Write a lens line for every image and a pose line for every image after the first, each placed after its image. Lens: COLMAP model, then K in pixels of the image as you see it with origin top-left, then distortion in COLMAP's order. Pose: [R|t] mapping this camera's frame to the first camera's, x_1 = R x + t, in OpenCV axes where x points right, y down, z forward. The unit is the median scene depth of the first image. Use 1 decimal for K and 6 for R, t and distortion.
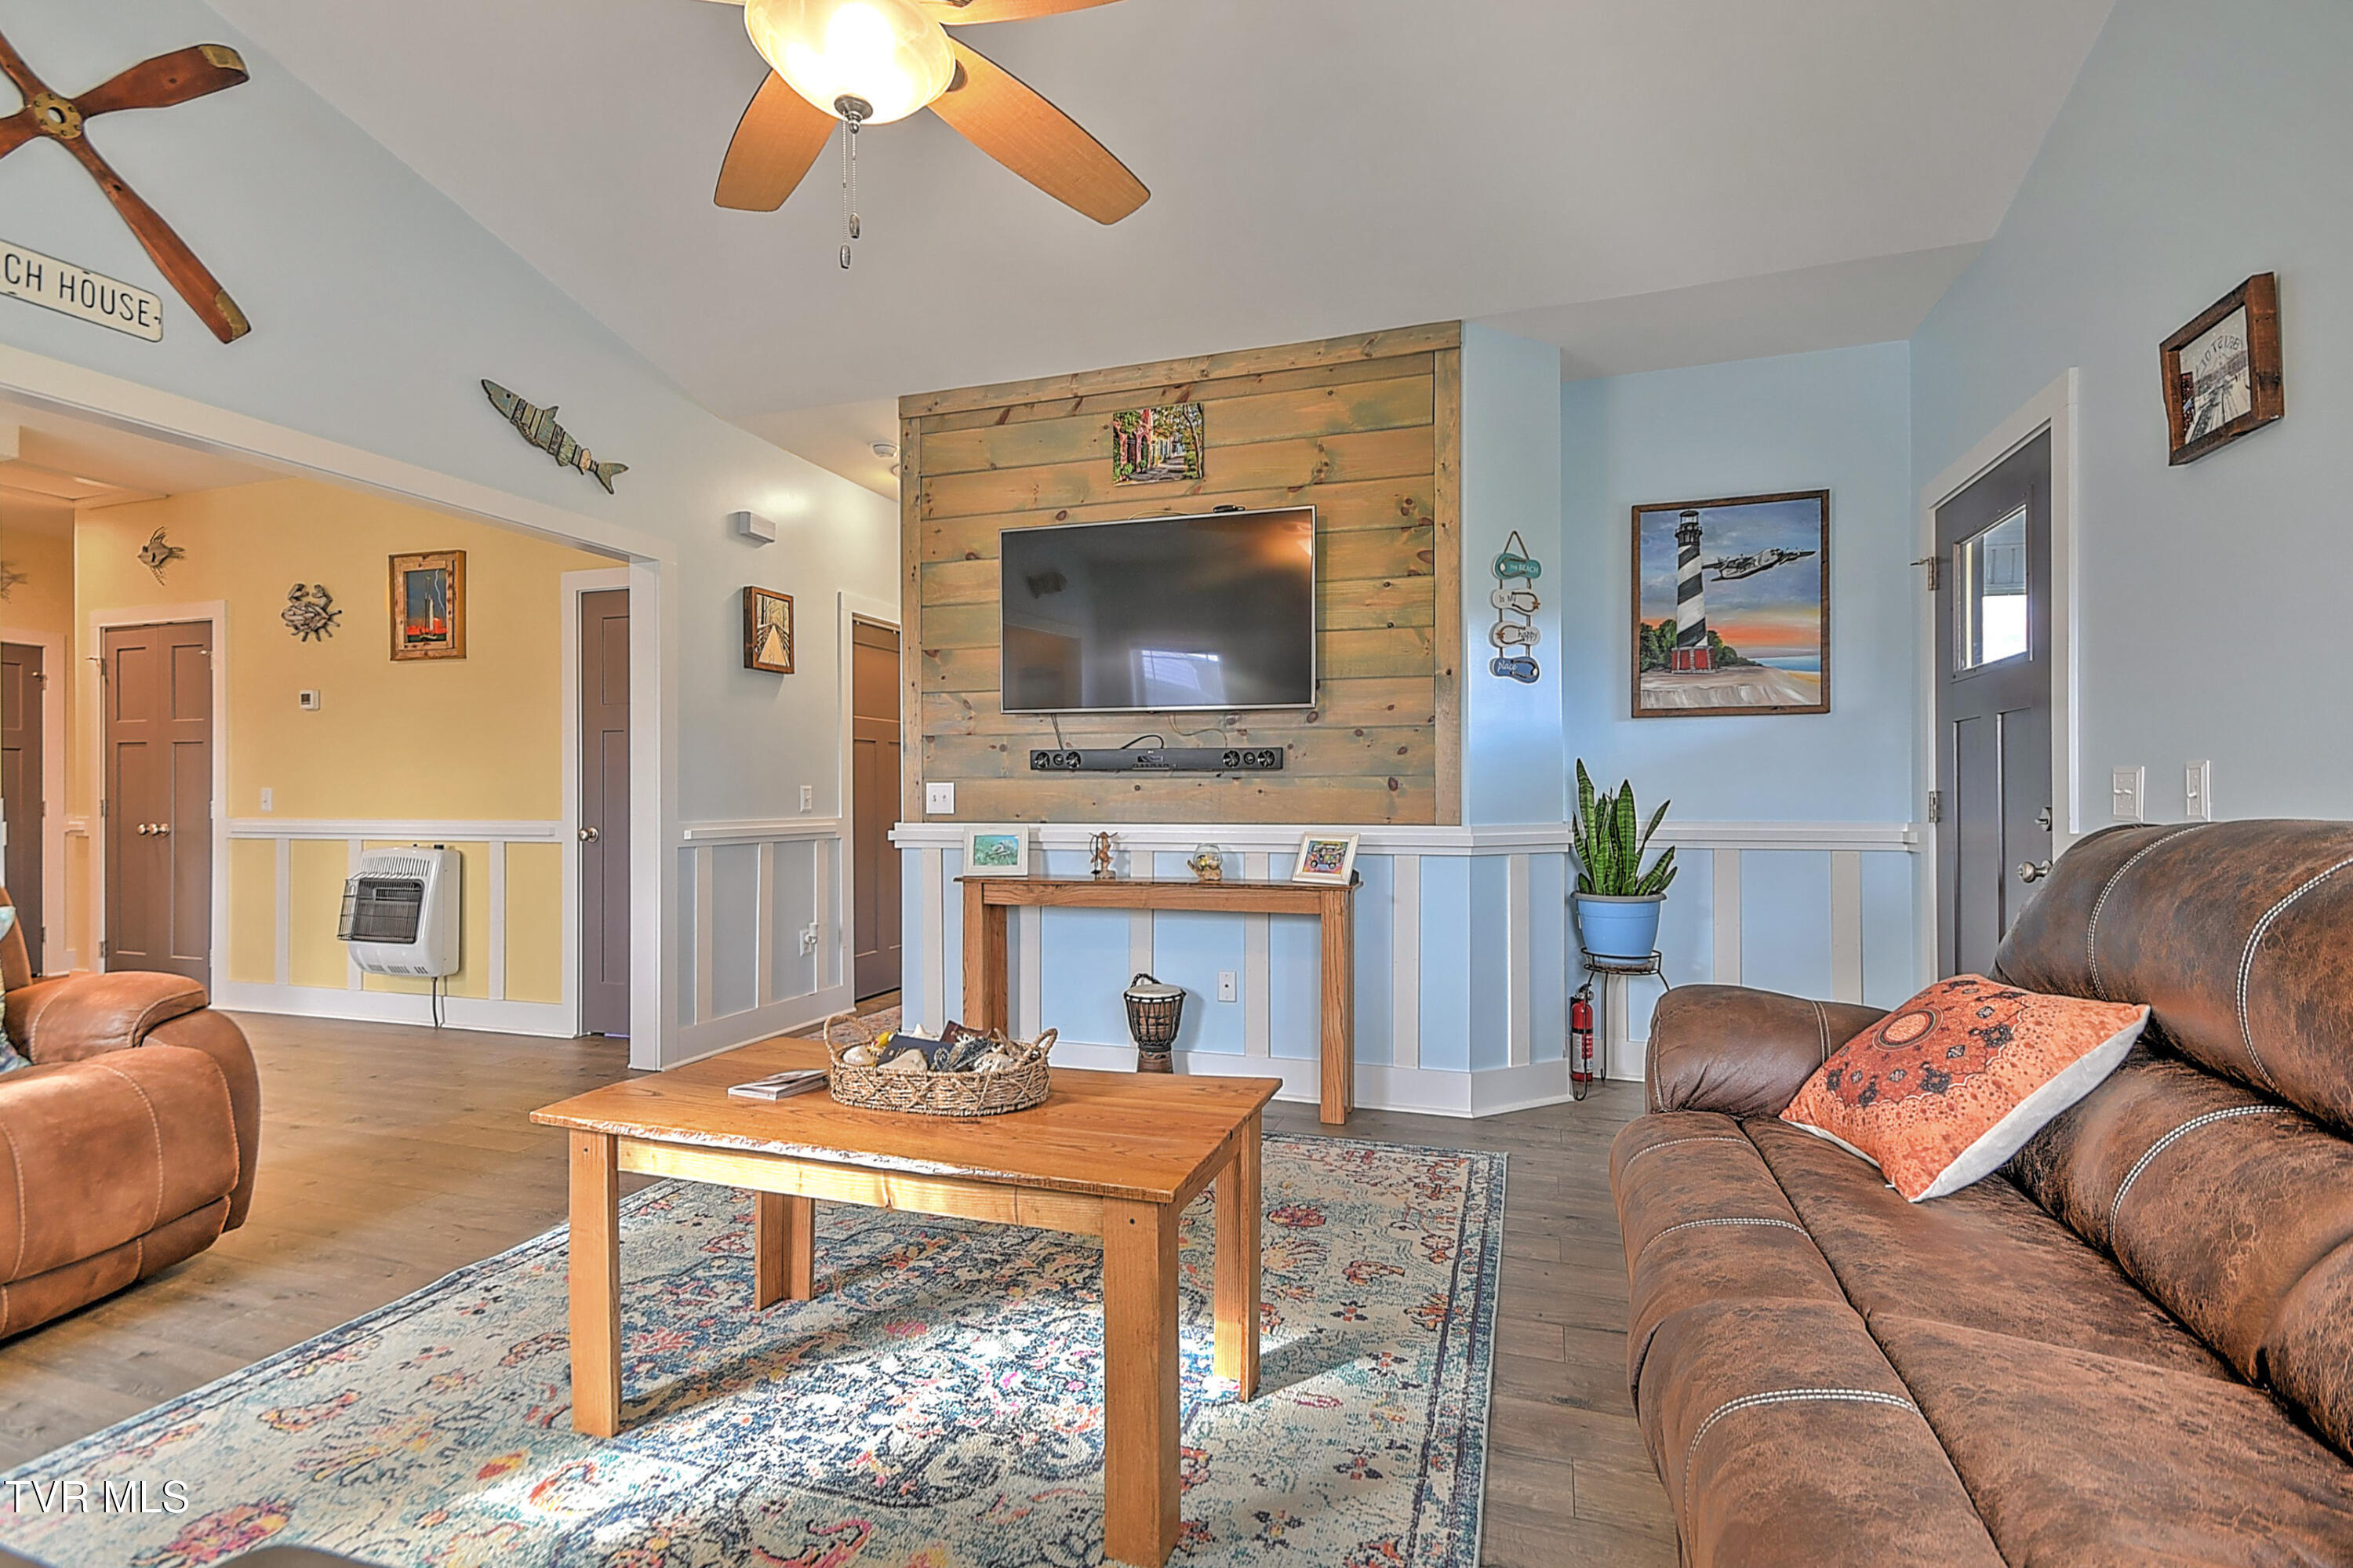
lens RADIAL K [[1068.8, 0, 1176.5], [0, 1068.8, 784.0], [0, 0, 1]] dist [0.032459, -0.015460]
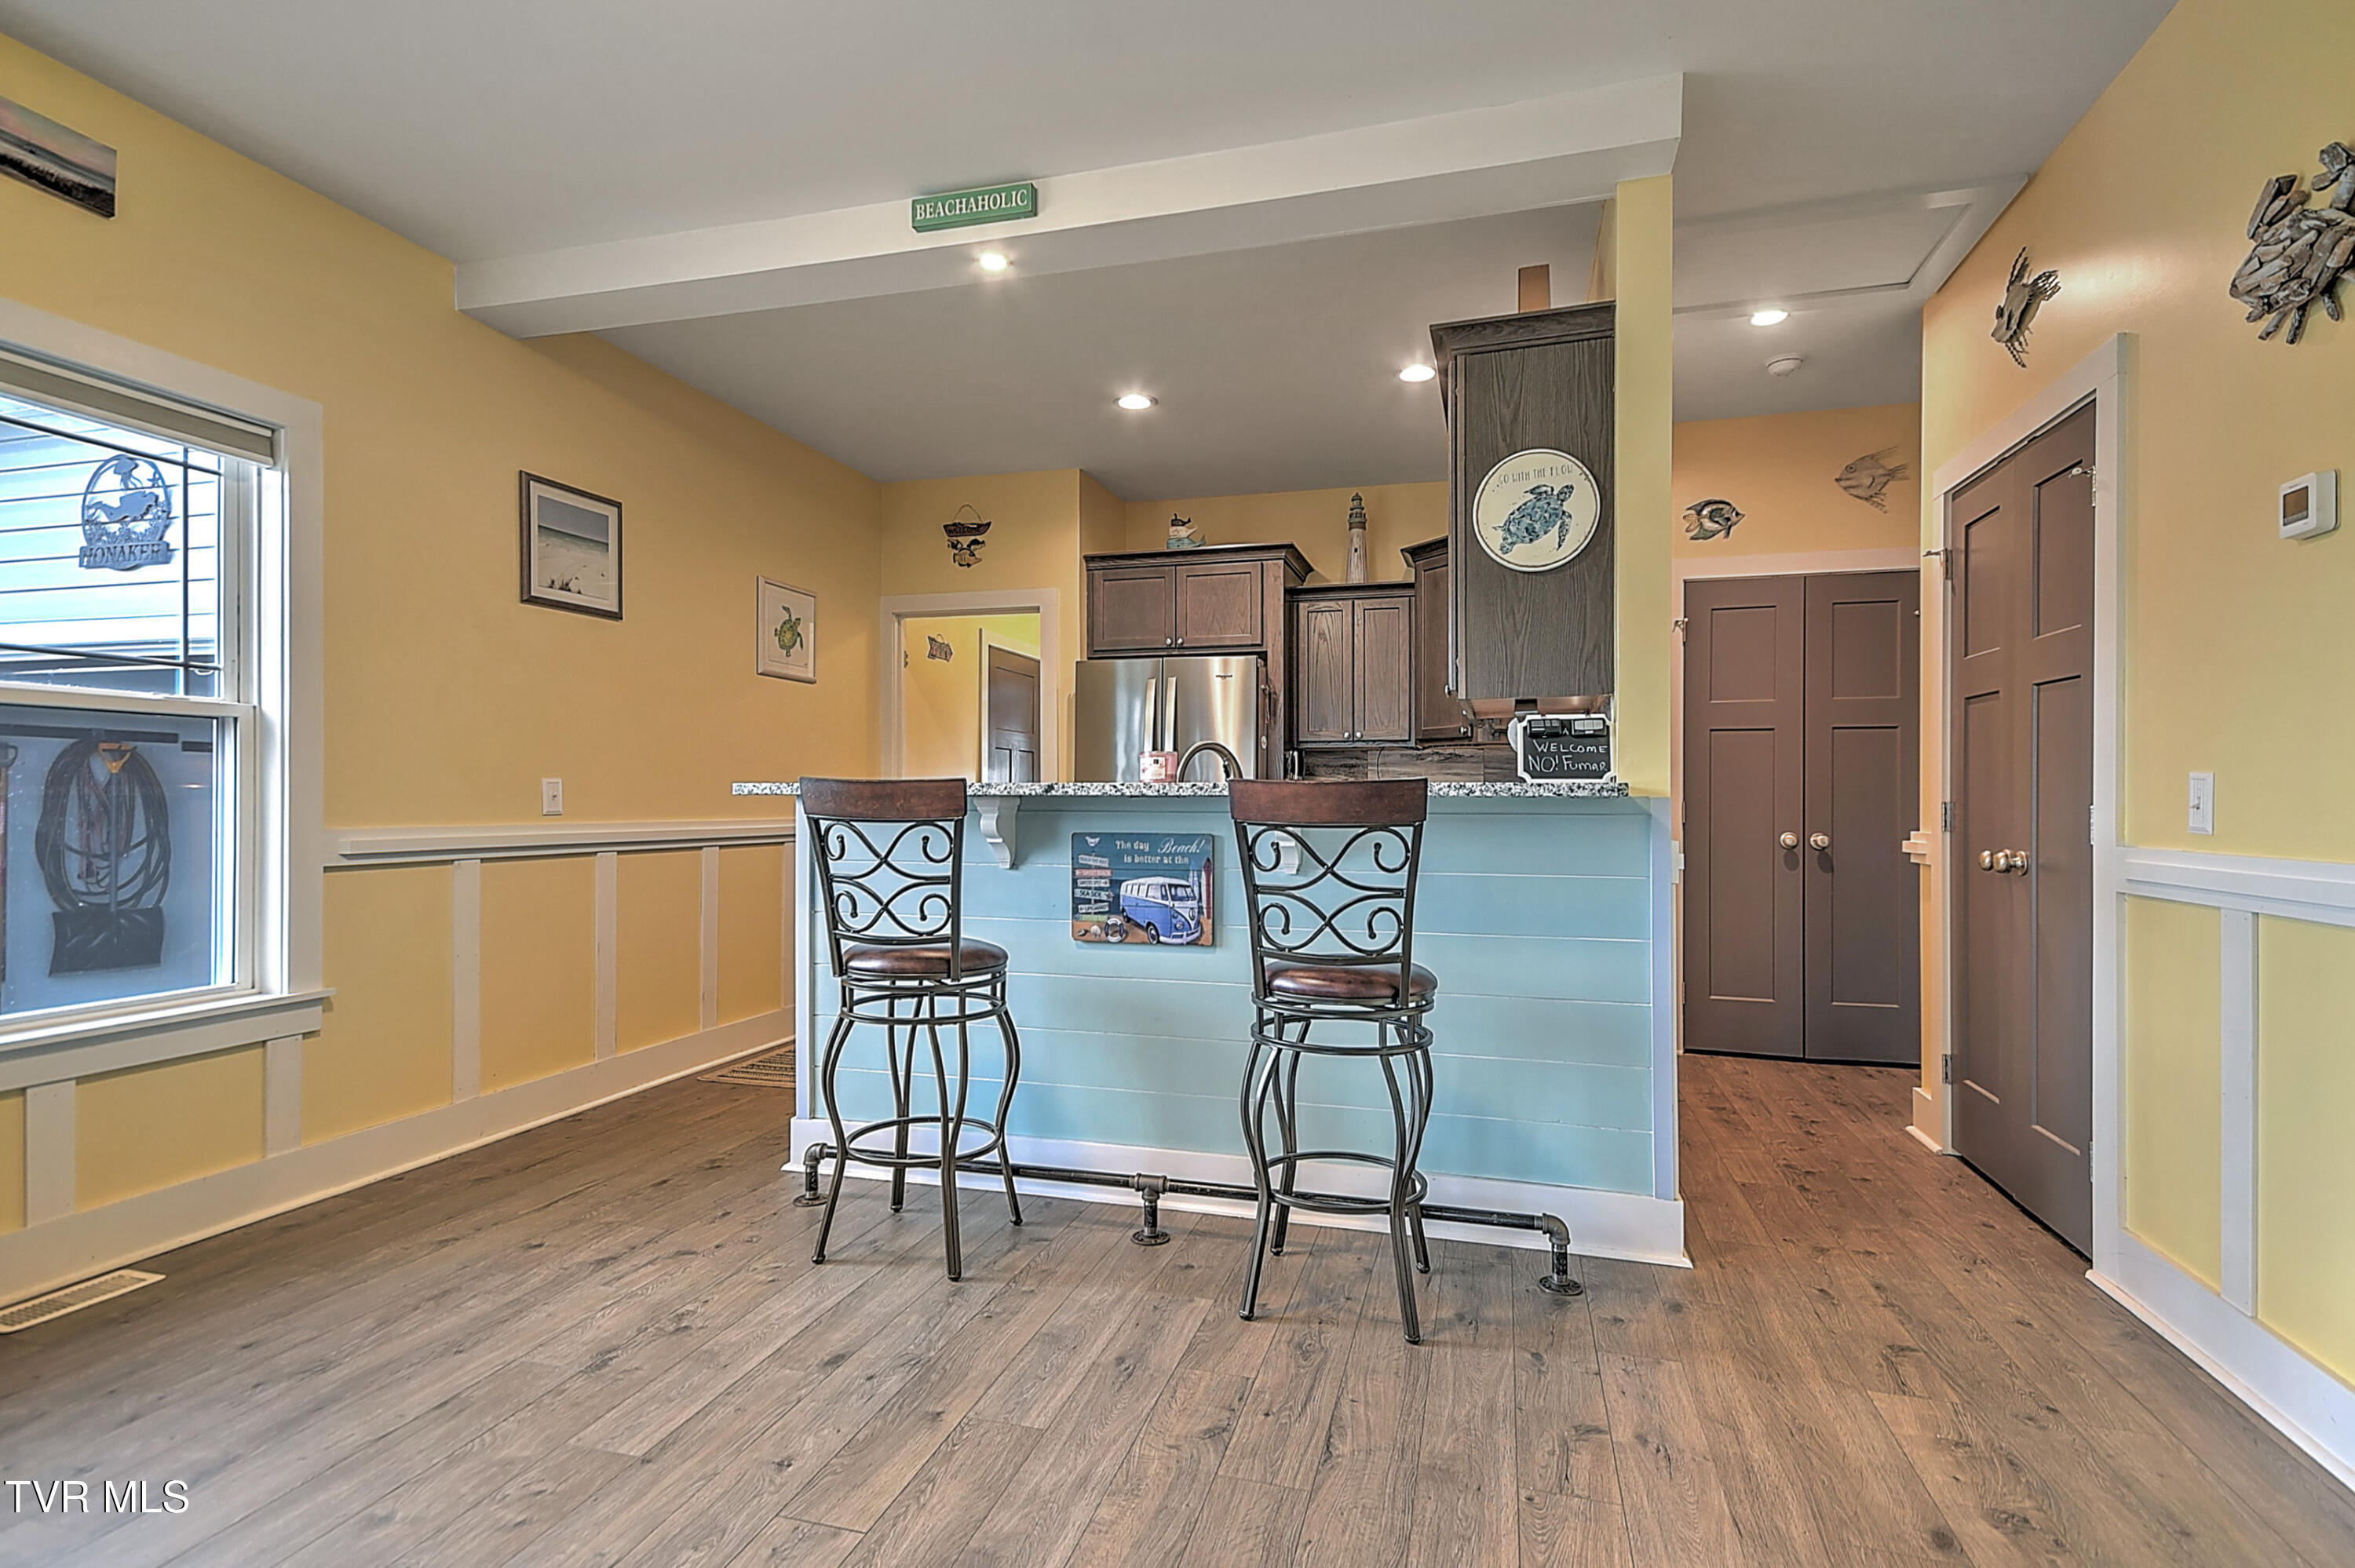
lens RADIAL K [[1143.1, 0, 1180.4], [0, 1143.1, 799.0], [0, 0, 1]] dist [0.031956, -0.000591]
pose [[0.046547, 0.001151, -0.998915, -1.029428], [0.009690, 0.999952, 0.001604, 0.021782], [0.998869, -0.009754, 0.046533, 1.445807]]
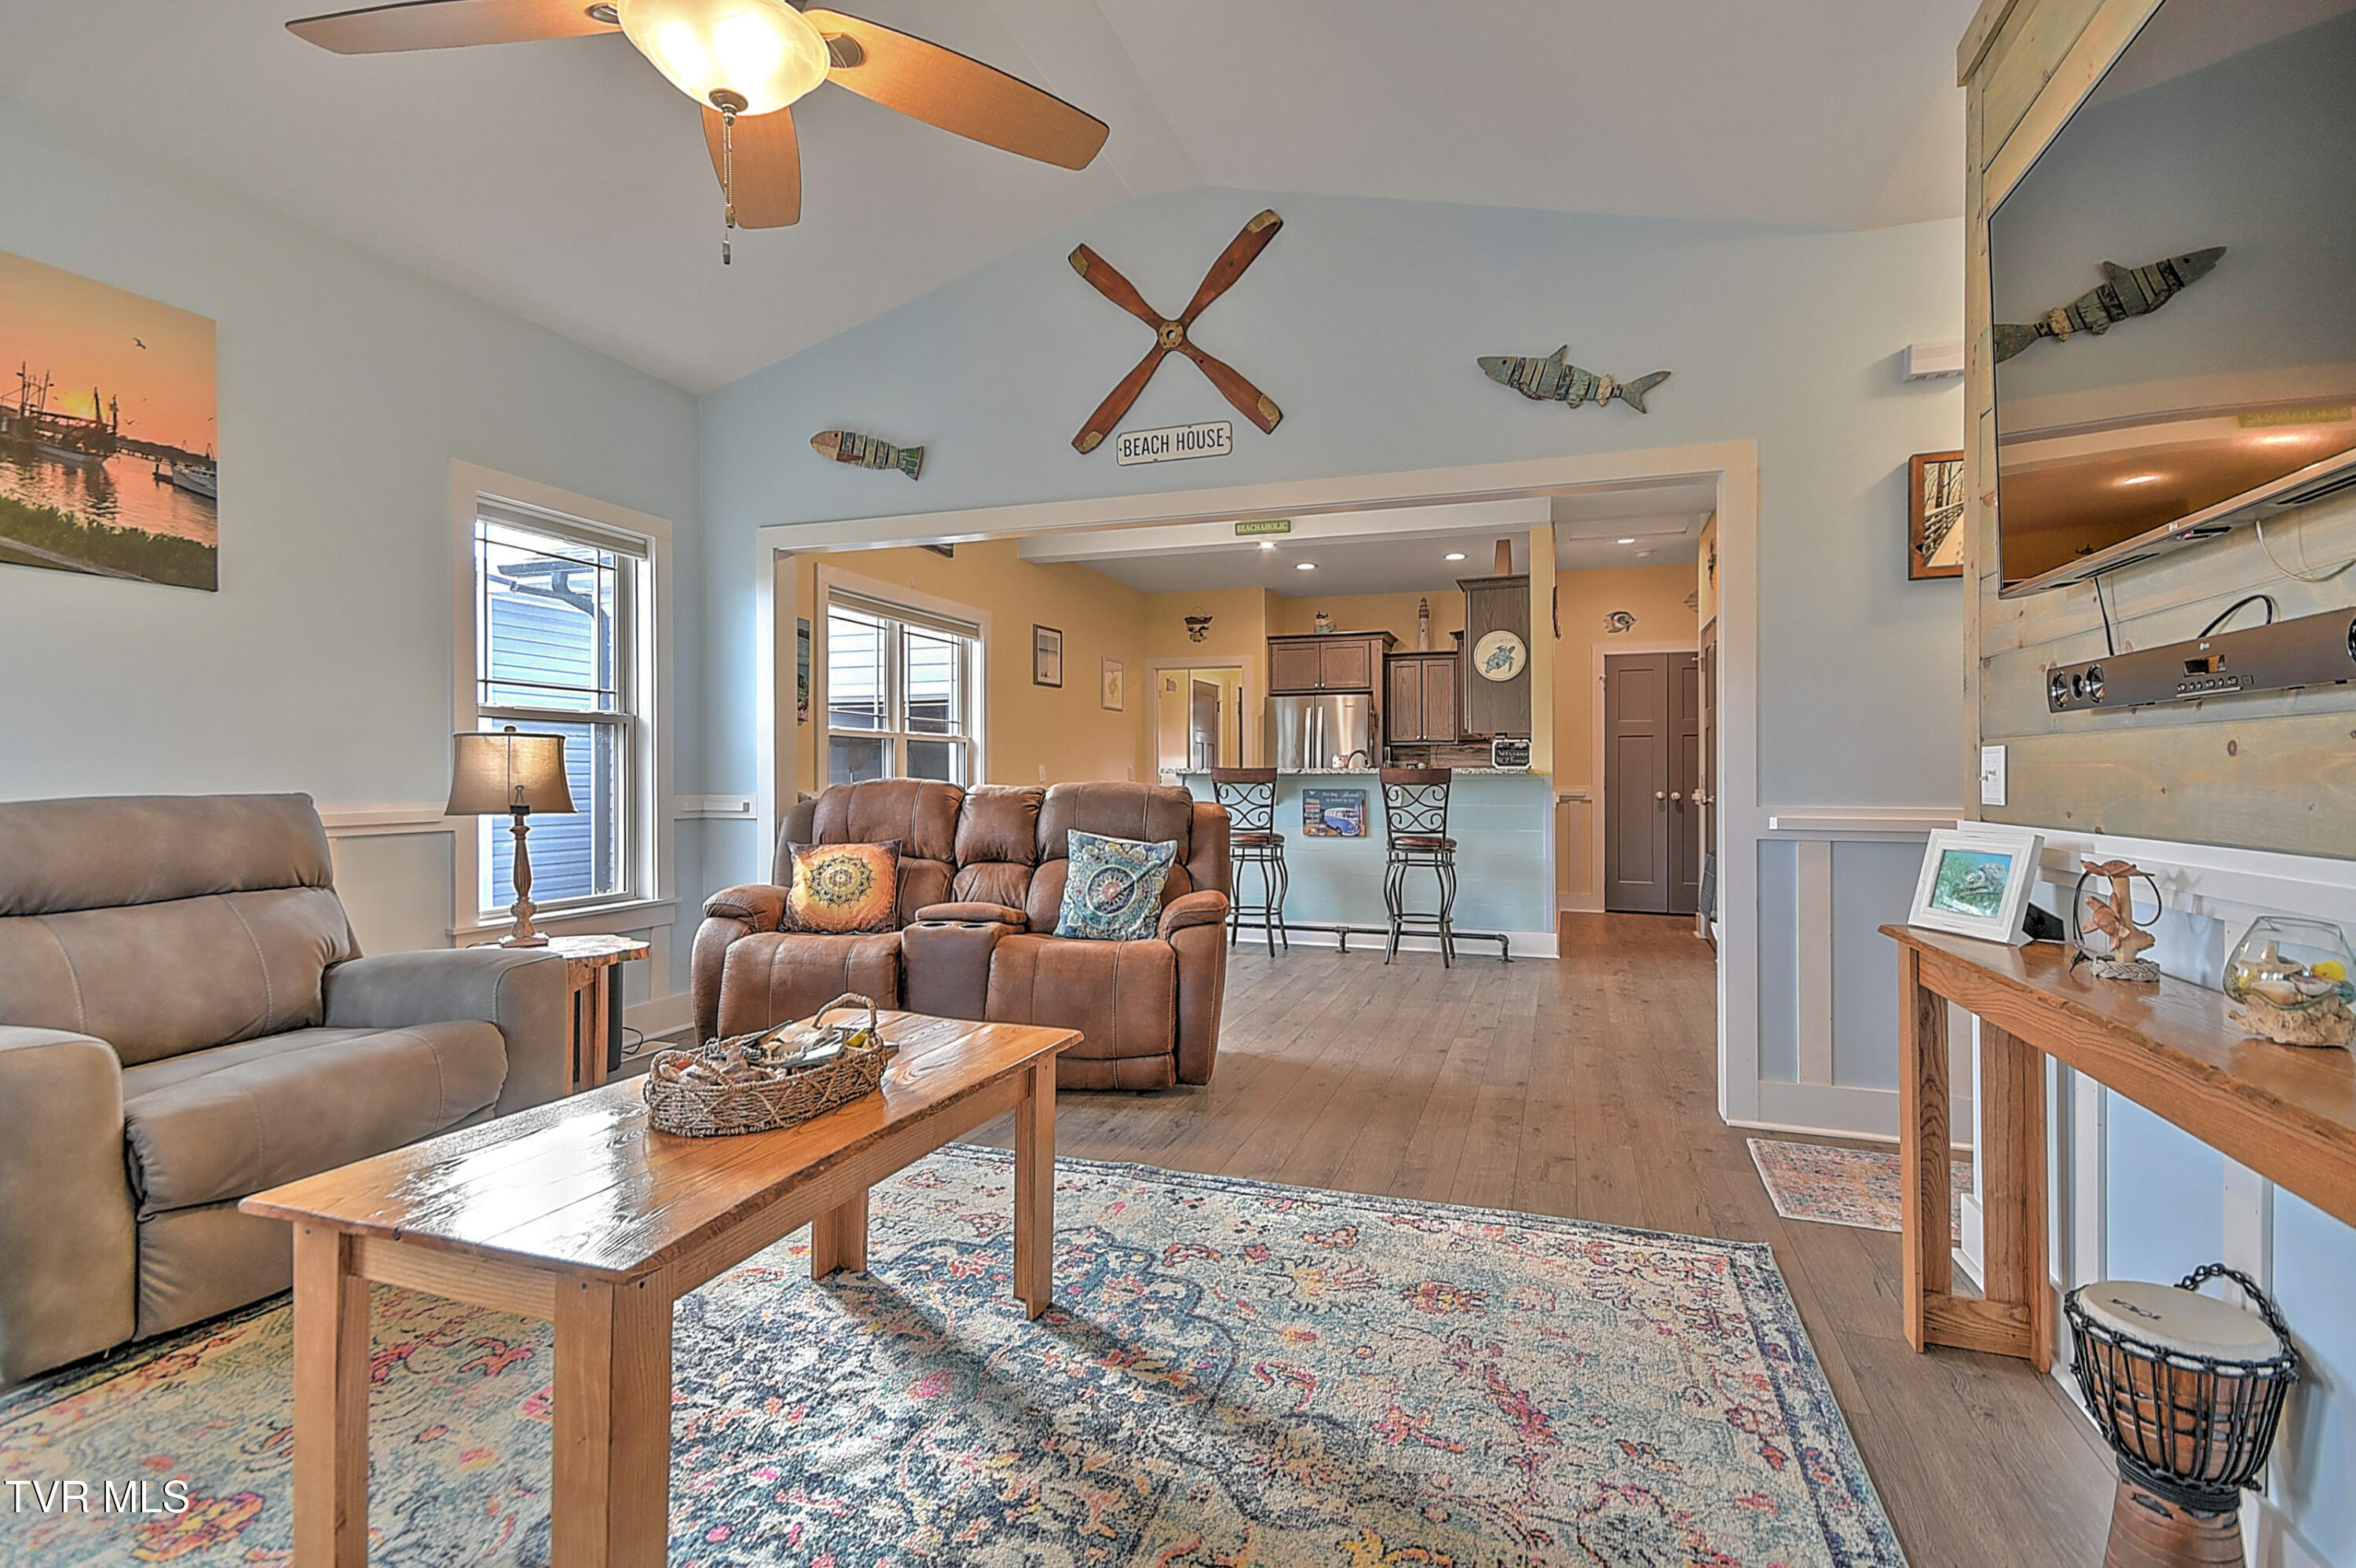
lens RADIAL K [[1082.5, 0, 1190.6], [0, 1082.5, 776.4], [0, 0, 1]] dist [0.012794, -0.000416]
pose [[-0.009256, 0.003379, -0.999951, 0.562063], [0.012178, 0.999921, 0.003266, 0.013423], [0.999883, -0.012147, -0.009296, 1.109293]]
